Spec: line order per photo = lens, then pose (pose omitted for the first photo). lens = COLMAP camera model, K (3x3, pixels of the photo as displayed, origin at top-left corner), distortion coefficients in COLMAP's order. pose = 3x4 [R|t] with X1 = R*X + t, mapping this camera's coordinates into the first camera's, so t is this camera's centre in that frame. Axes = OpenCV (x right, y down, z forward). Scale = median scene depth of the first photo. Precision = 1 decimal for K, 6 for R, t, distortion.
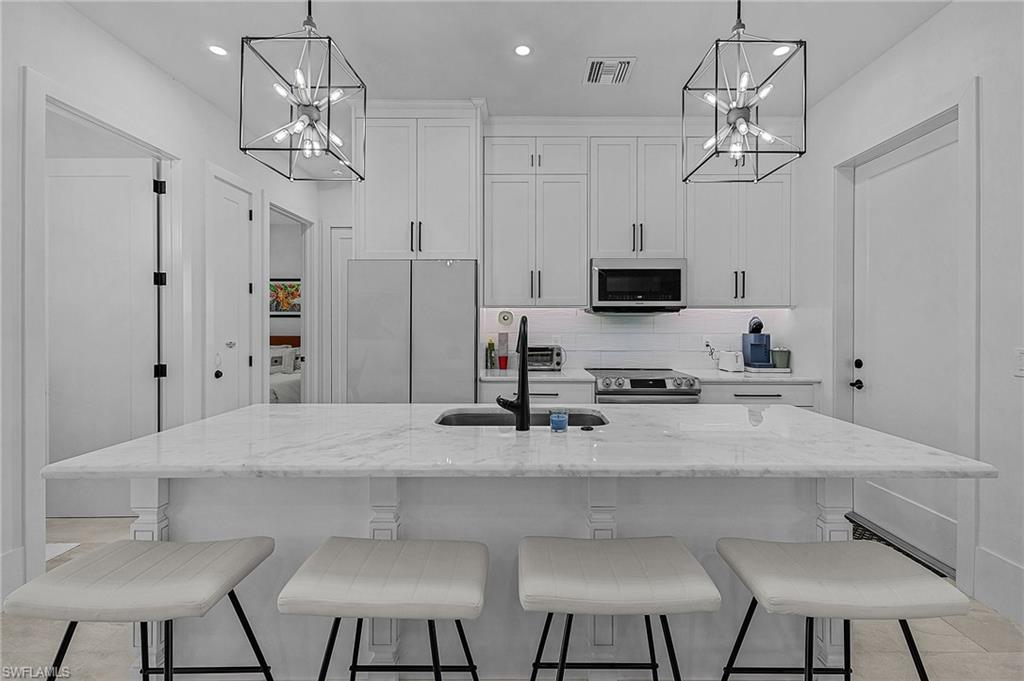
lens RADIAL K [[452.2, 0, 512.3], [0, 452.2, 331.1], [0, 0, 1]] dist [0.025878, 0.000038]
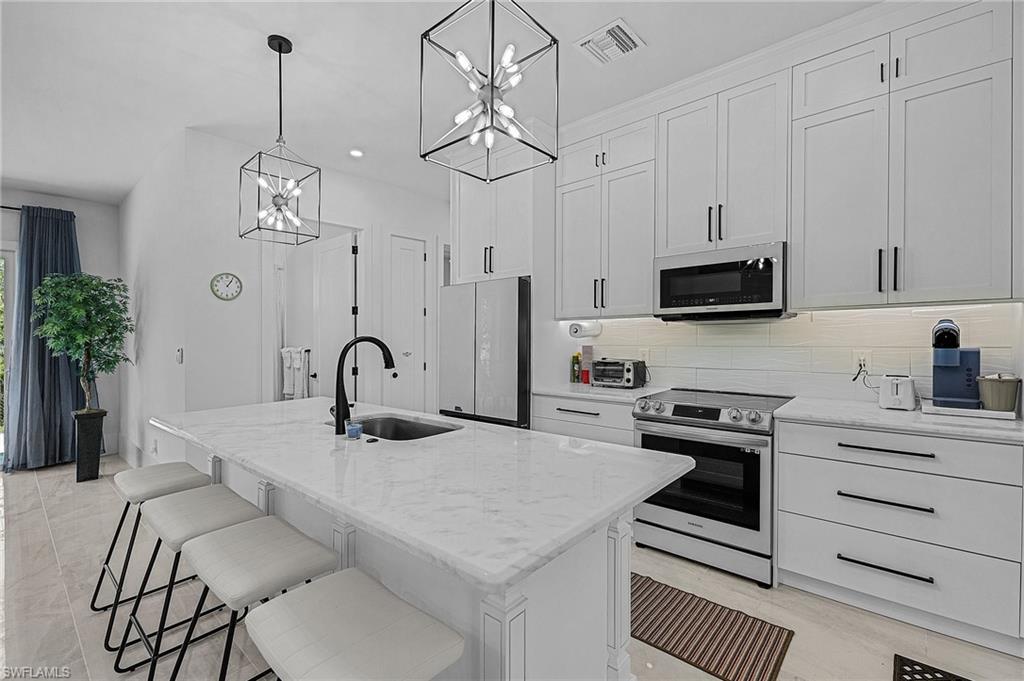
lens RADIAL K [[452.2, 0, 512.3], [0, 452.2, 331.1], [0, 0, 1]] dist [0.025878, 0.000038]
pose [[0.750460, -0.019513, -0.660628, 0.525983], [0.011510, 0.999798, -0.016457, -0.013358], [0.660816, 0.004746, 0.750533, 0.187115]]
